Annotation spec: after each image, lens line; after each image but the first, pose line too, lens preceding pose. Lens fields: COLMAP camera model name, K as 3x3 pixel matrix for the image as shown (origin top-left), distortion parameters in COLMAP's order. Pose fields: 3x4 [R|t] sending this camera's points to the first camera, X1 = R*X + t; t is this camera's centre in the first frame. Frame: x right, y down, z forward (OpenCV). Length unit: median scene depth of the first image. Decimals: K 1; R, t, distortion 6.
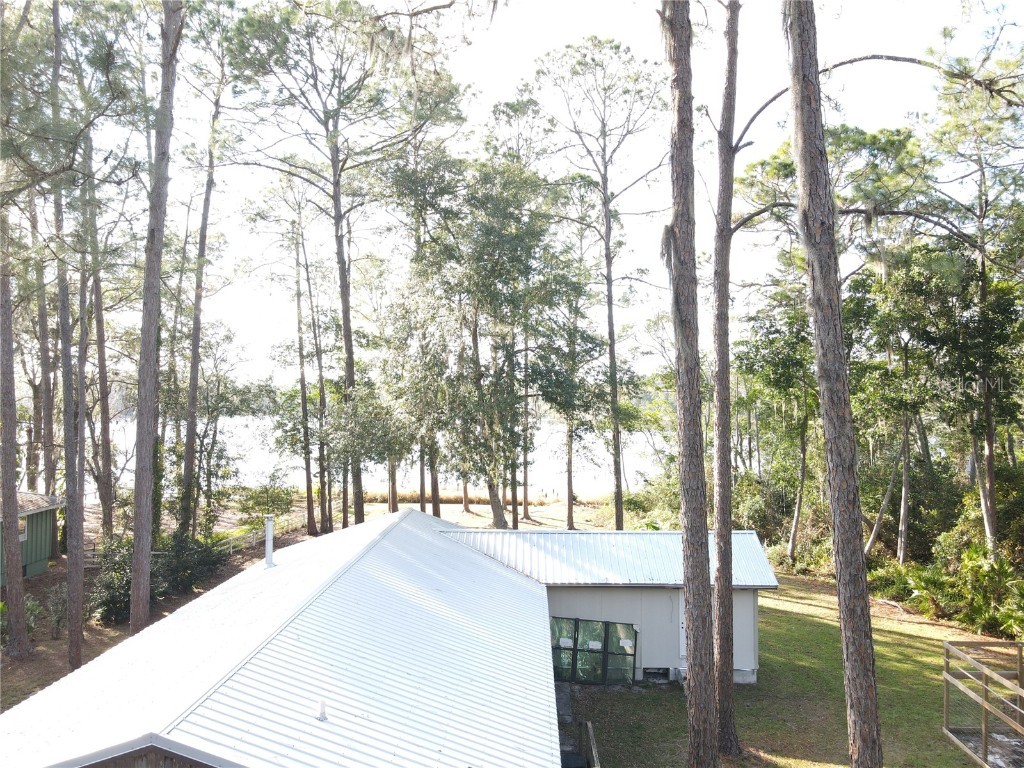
lens RADIAL K [[711.4, 0, 512.0], [0, 711.4, 384.0], [0, 0, 1]] dist [0.006817, 0.000992]
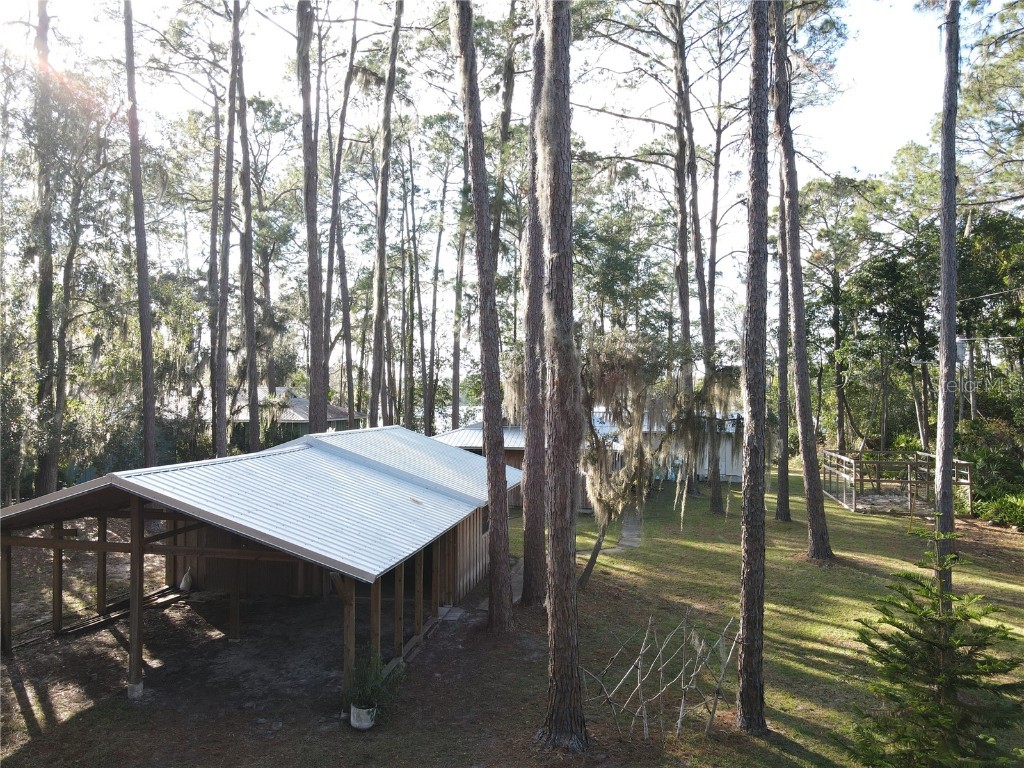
lens RADIAL K [[711.4, 0, 512.0], [0, 711.4, 384.0], [0, 0, 1]] dist [0.006817, 0.000992]
pose [[0.985673, -0.001504, -0.168659, 0.025707], [0.002050, 0.999993, 0.003062, 0.096795], [0.168654, -0.003364, 0.985670, -0.786800]]
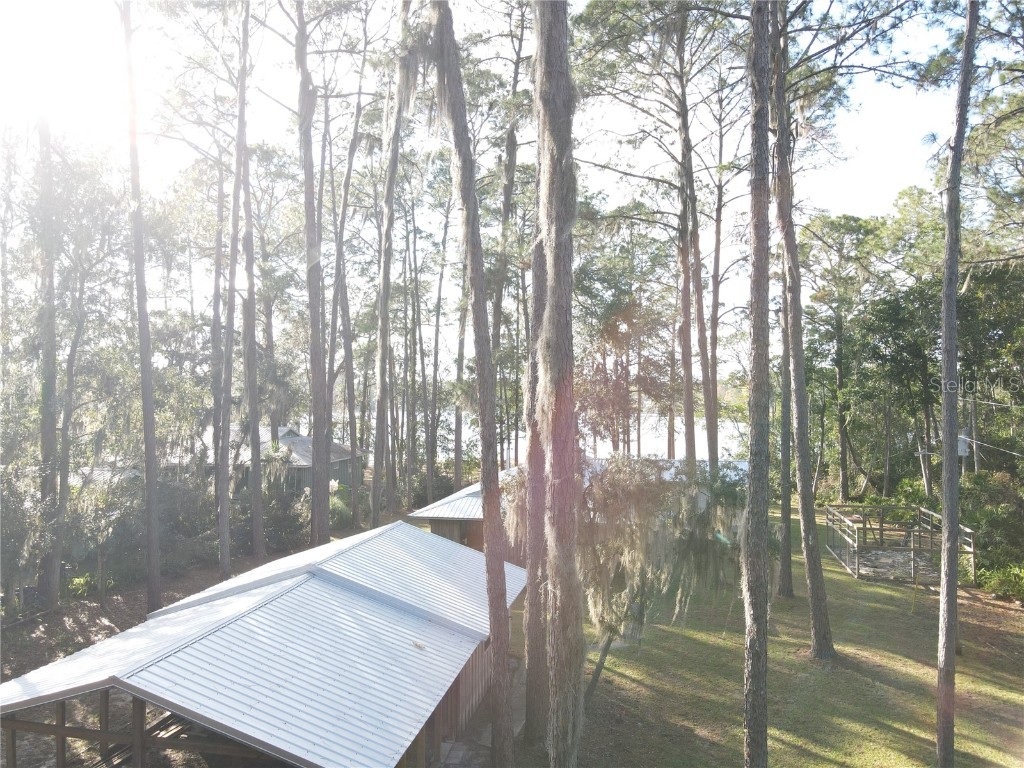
lens RADIAL K [[711.4, 0, 512.0], [0, 711.4, 384.0], [0, 0, 1]] dist [0.006817, 0.000992]
pose [[0.985109, -0.002339, -0.171916, 0.026270], [0.002323, 0.999997, -0.000293, -0.001484], [0.171916, -0.000110, 0.985112, -0.787119]]
